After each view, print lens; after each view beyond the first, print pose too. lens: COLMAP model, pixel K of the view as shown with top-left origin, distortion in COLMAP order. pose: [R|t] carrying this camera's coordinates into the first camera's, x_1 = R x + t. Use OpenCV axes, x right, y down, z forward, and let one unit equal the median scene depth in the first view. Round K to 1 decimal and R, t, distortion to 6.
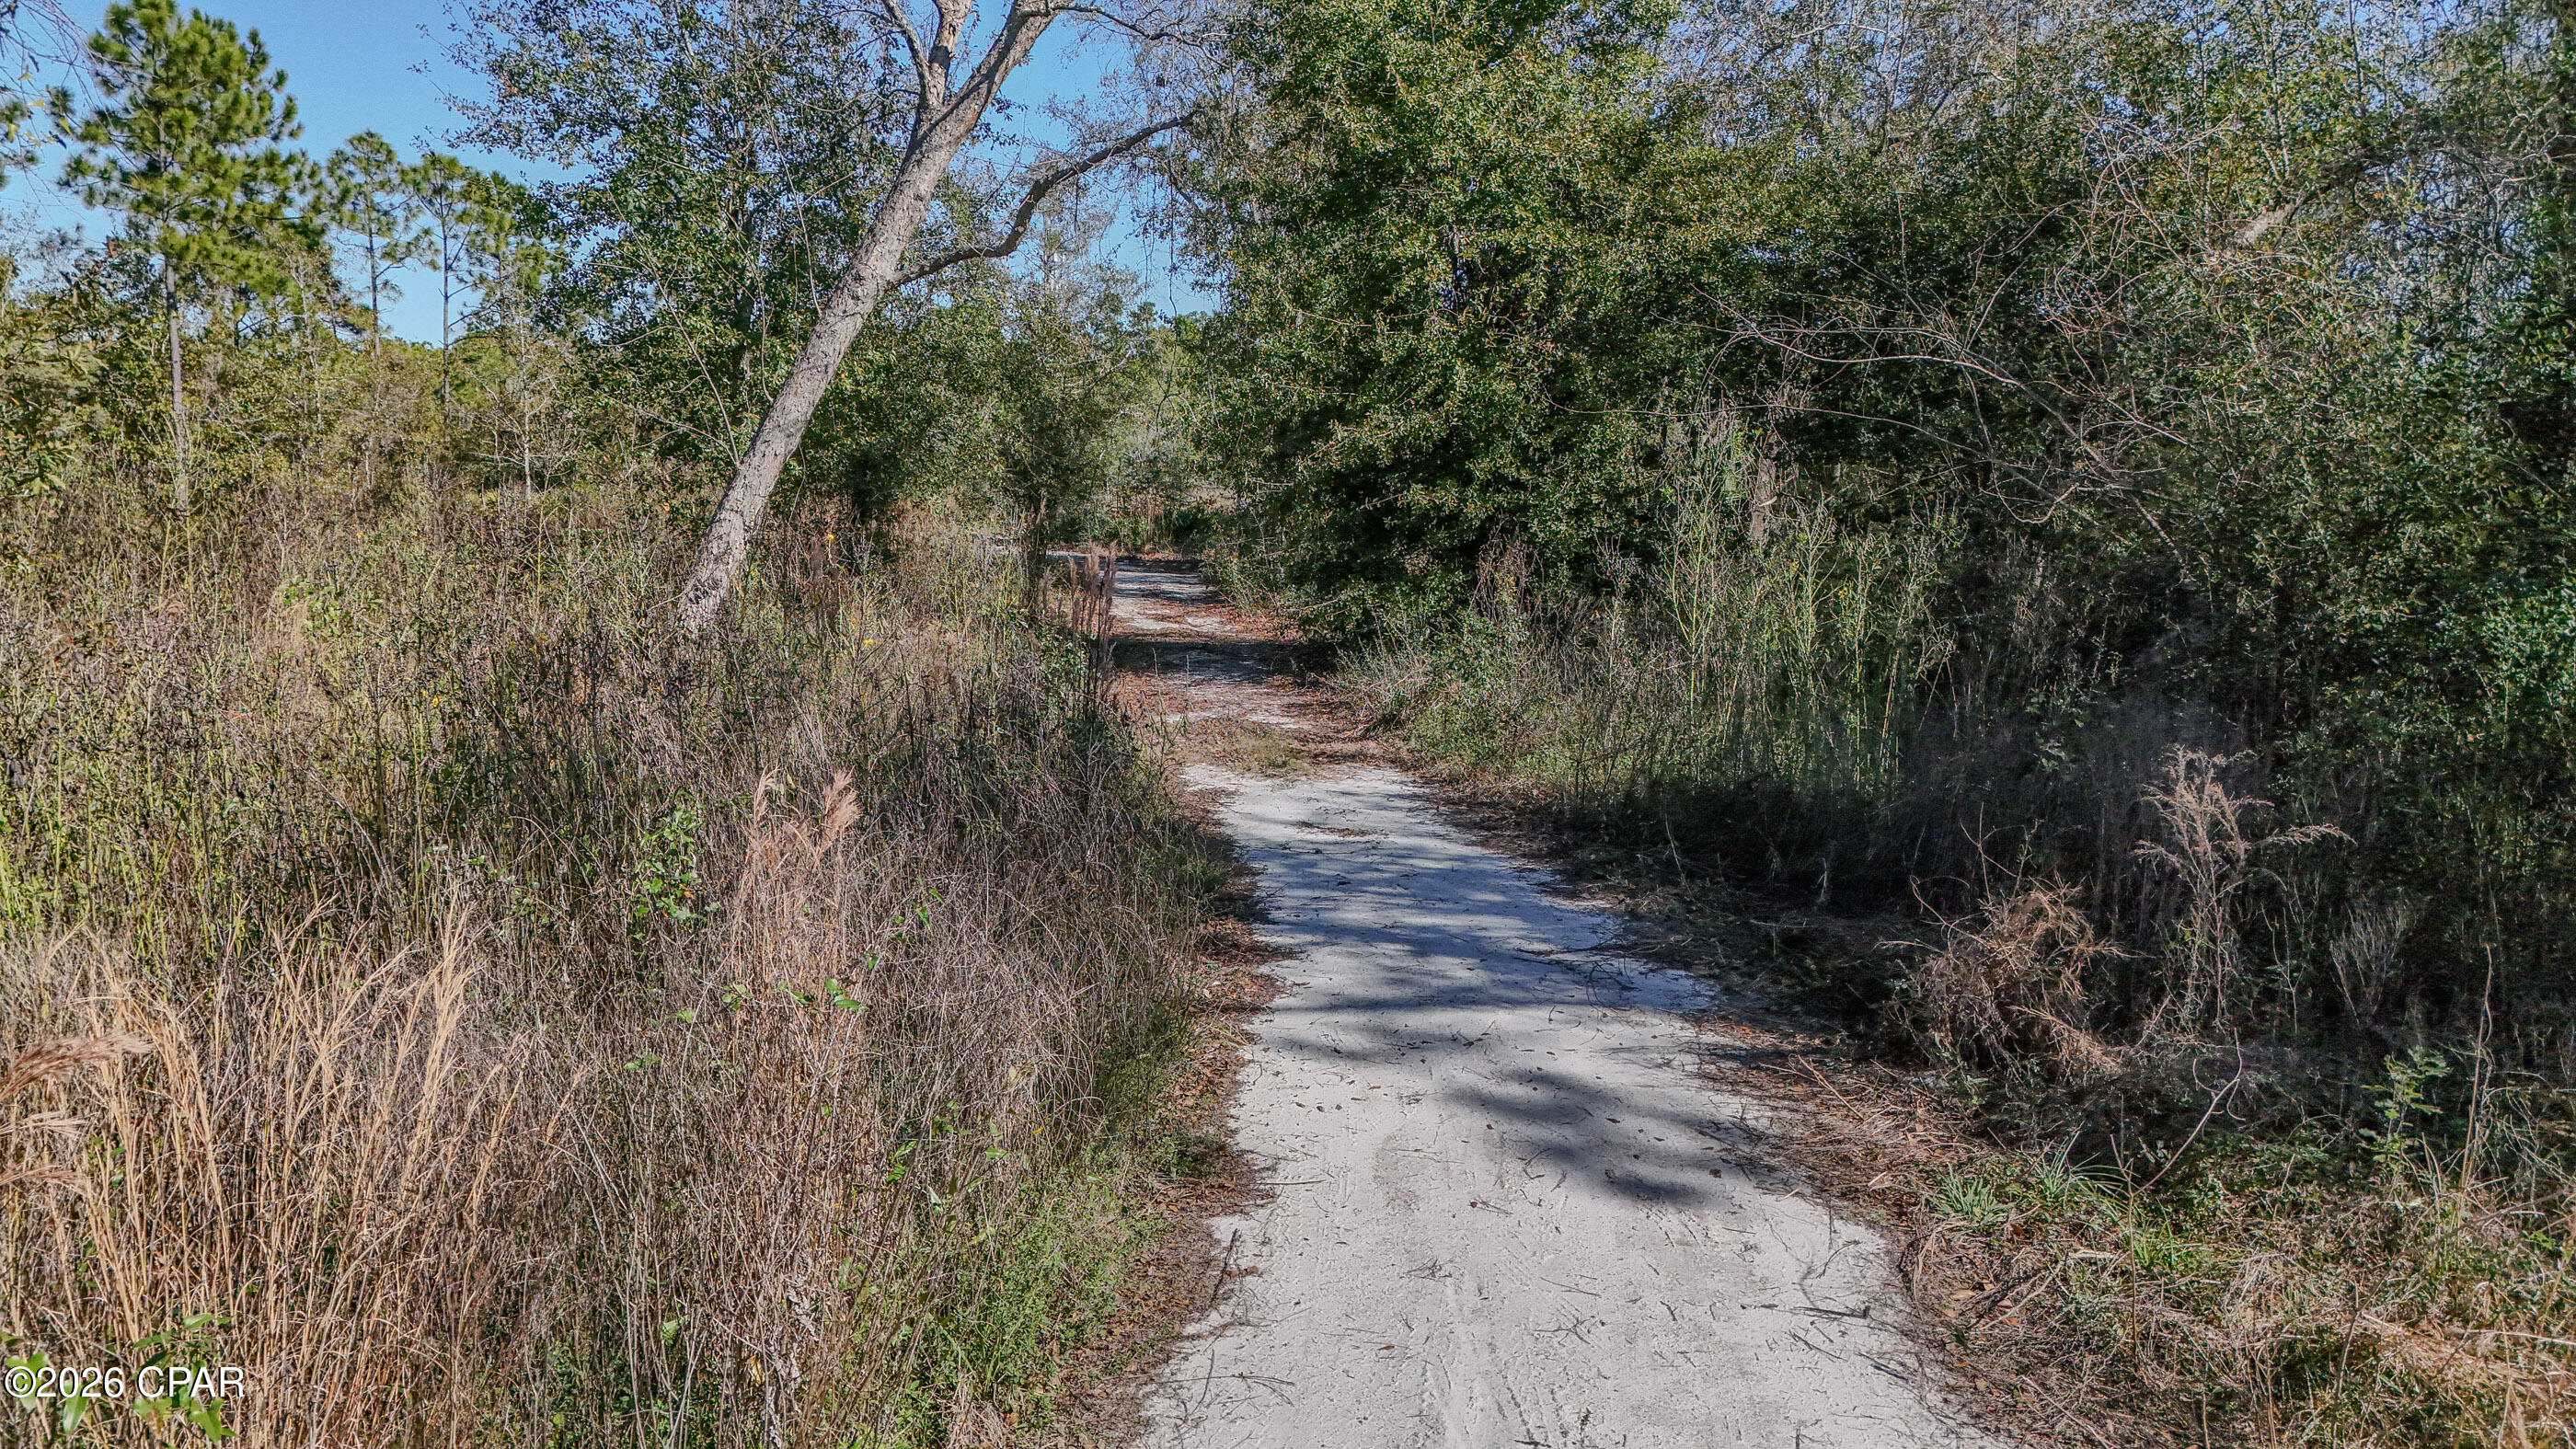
lens RADIAL K [[1868.5, 0, 1288.0], [0, 1868.5, 724.5], [0, 0, 1]] dist [0.047718, -0.045893]
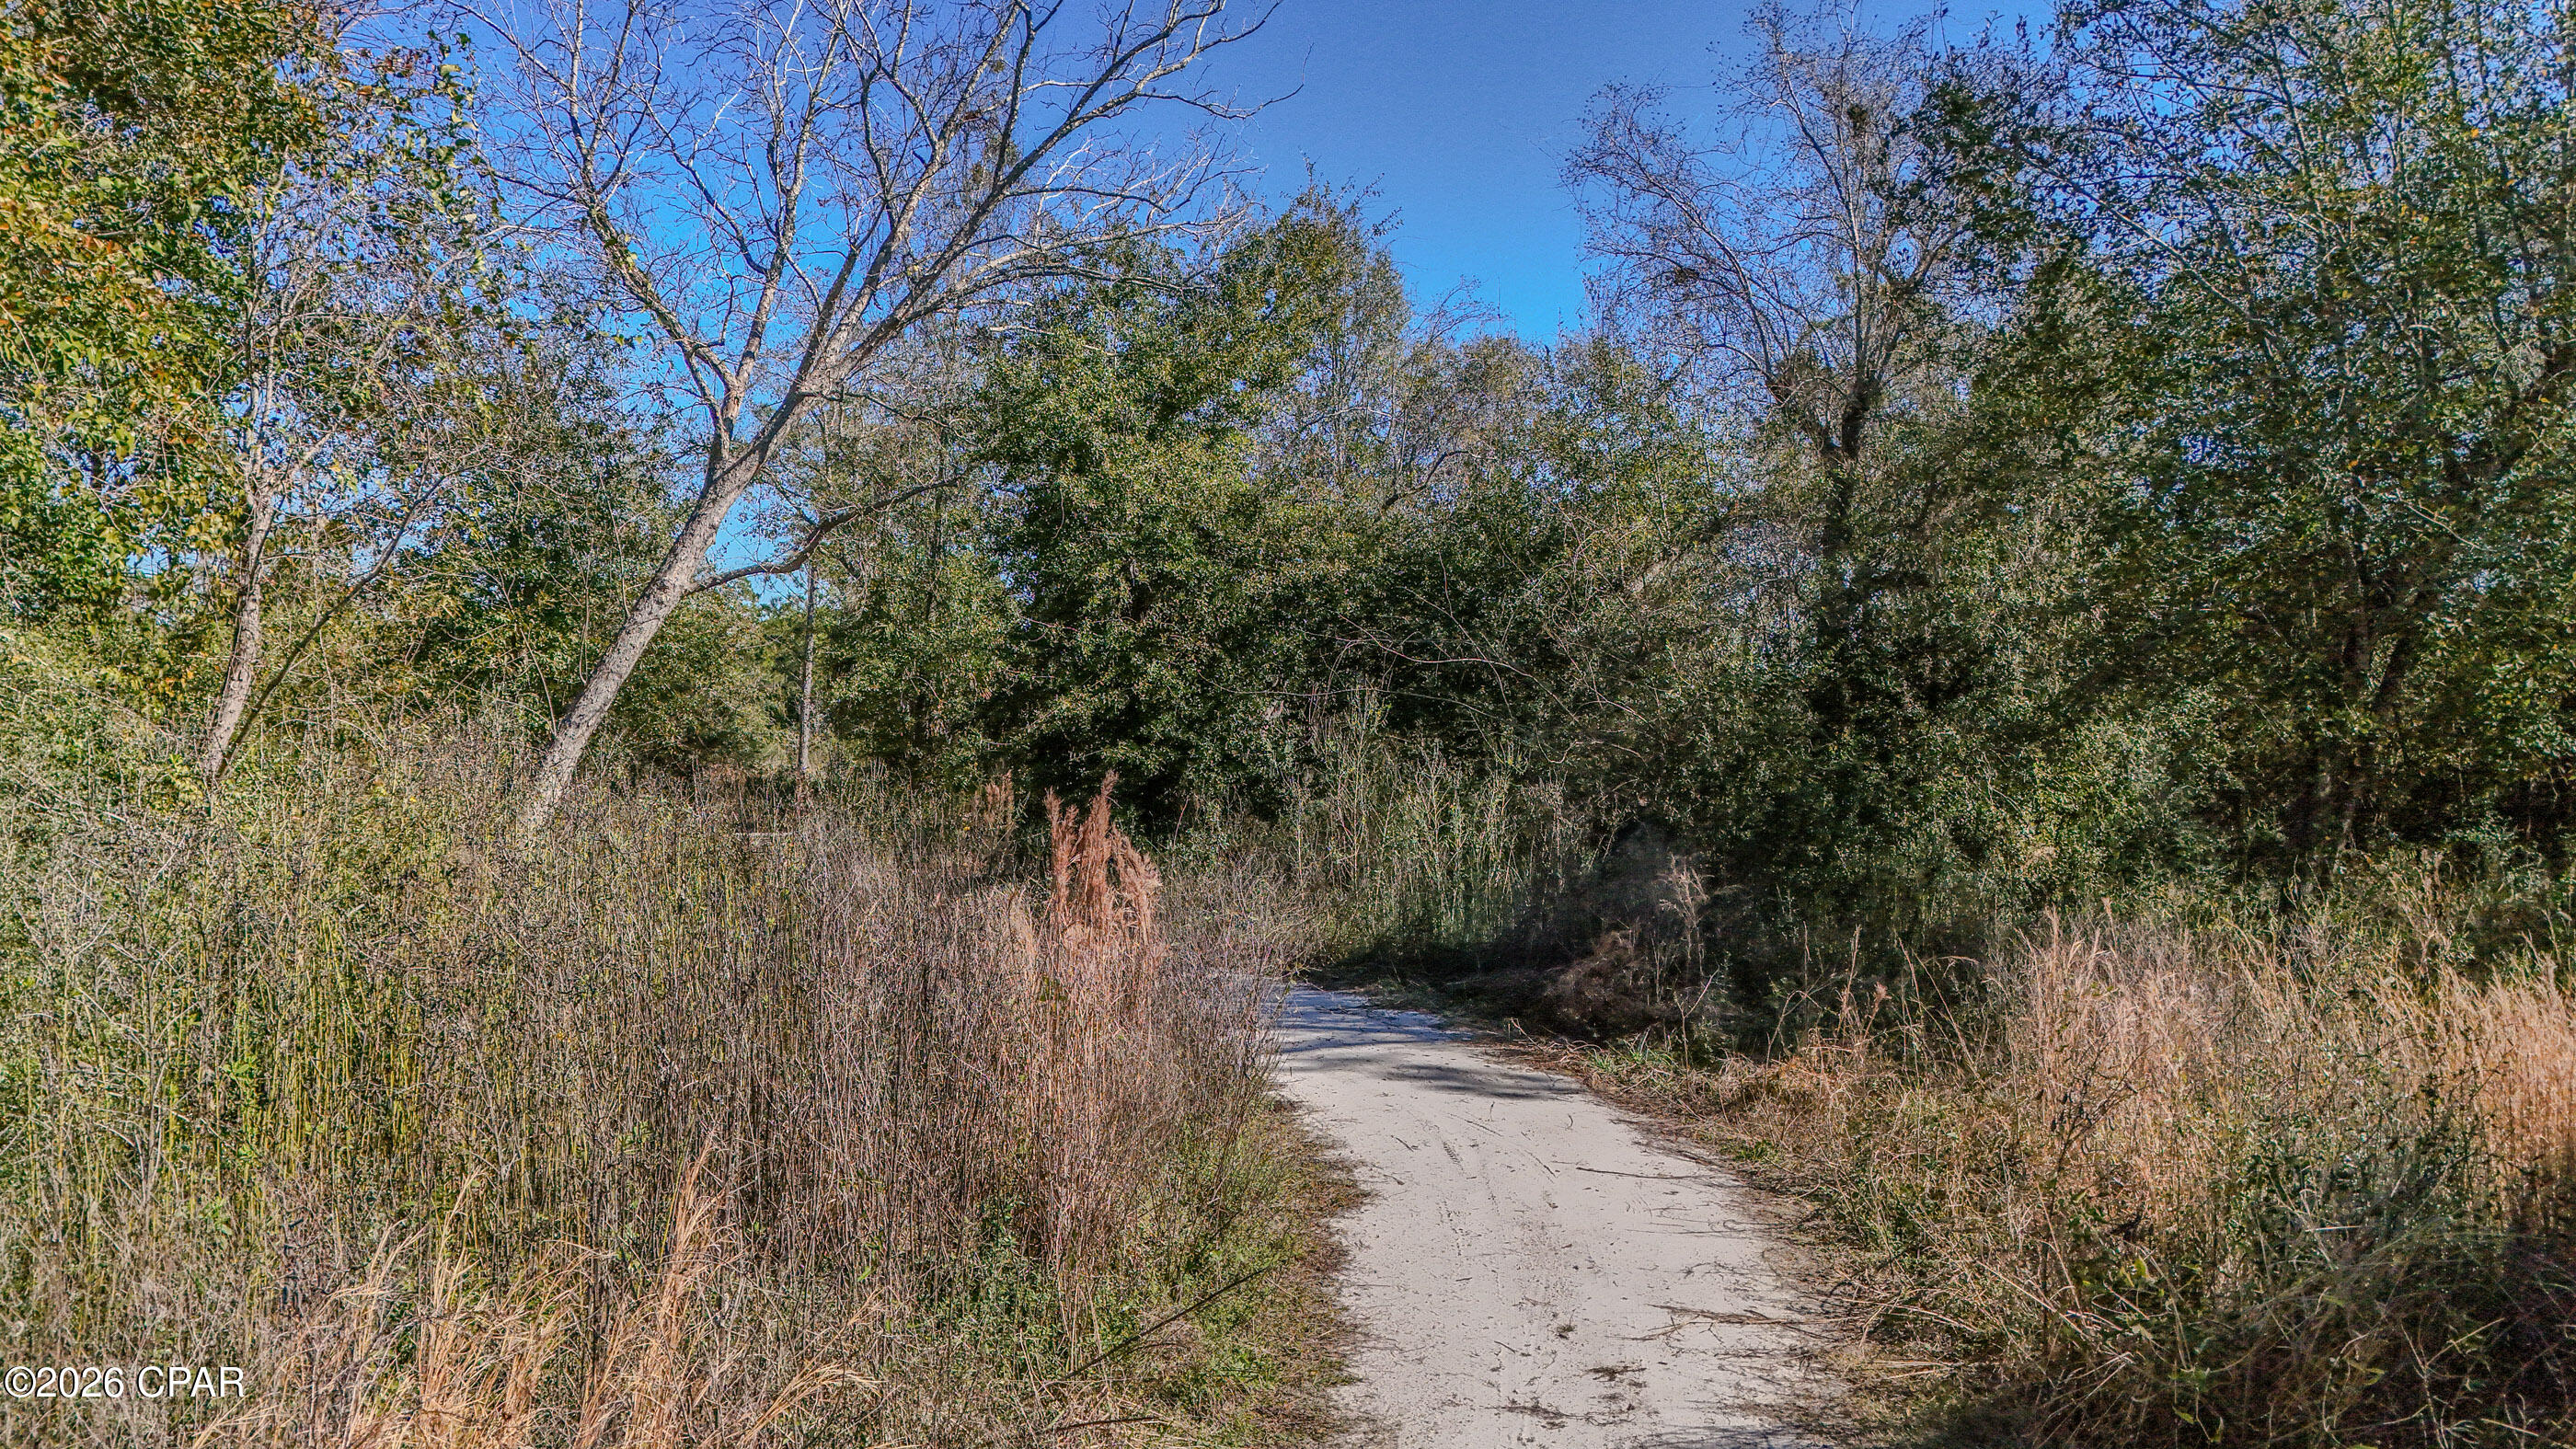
lens RADIAL K [[1868.5, 0, 1288.0], [0, 1868.5, 724.5], [0, 0, 1]] dist [0.047718, -0.045893]
pose [[0.945993, -0.008583, 0.324073, -0.244853], [0.052957, 0.990313, -0.128358, 0.037214], [-0.319832, 0.138587, 0.937284, -0.304194]]
